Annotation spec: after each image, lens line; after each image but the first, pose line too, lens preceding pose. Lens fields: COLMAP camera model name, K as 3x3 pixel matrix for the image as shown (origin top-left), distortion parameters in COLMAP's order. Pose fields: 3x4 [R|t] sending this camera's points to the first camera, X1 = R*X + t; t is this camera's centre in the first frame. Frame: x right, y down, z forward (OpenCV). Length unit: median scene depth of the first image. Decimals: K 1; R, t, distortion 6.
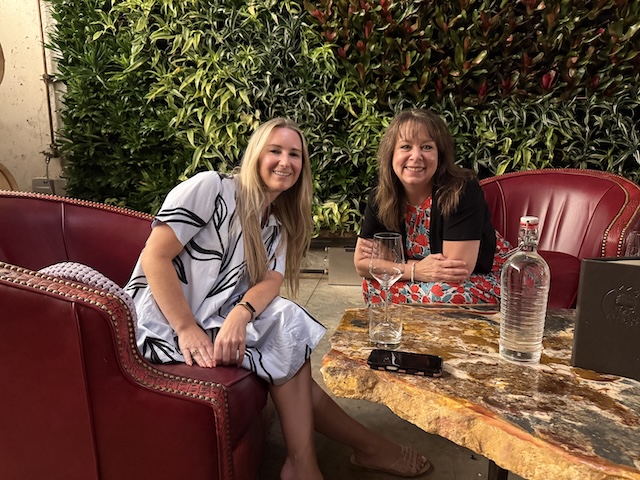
lens RADIAL K [[444.9, 0, 318.4], [0, 444.9, 243.2], [0, 0, 1]] dist [0.002208, -0.013087]
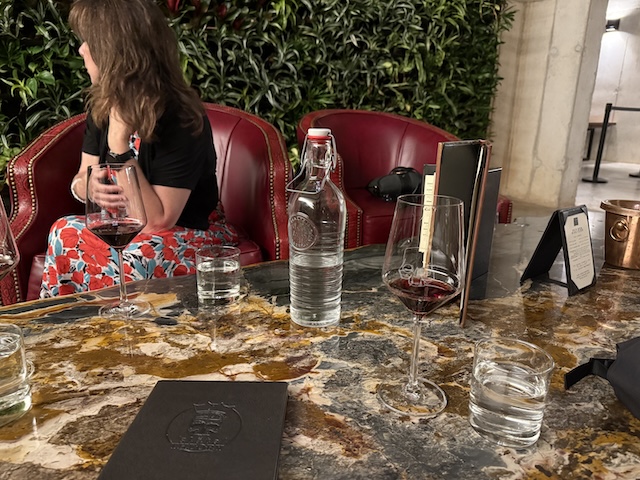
lens RADIAL K [[444.9, 0, 319.8], [0, 444.9, 242.7], [0, 0, 1]] dist [0.002208, -0.013087]
pose [[0.734960, -0.156961, 0.659694, 0.089901], [0.097093, 0.987177, 0.126708, 0.012038], [-0.671123, -0.029074, 0.740776, 0.171893]]
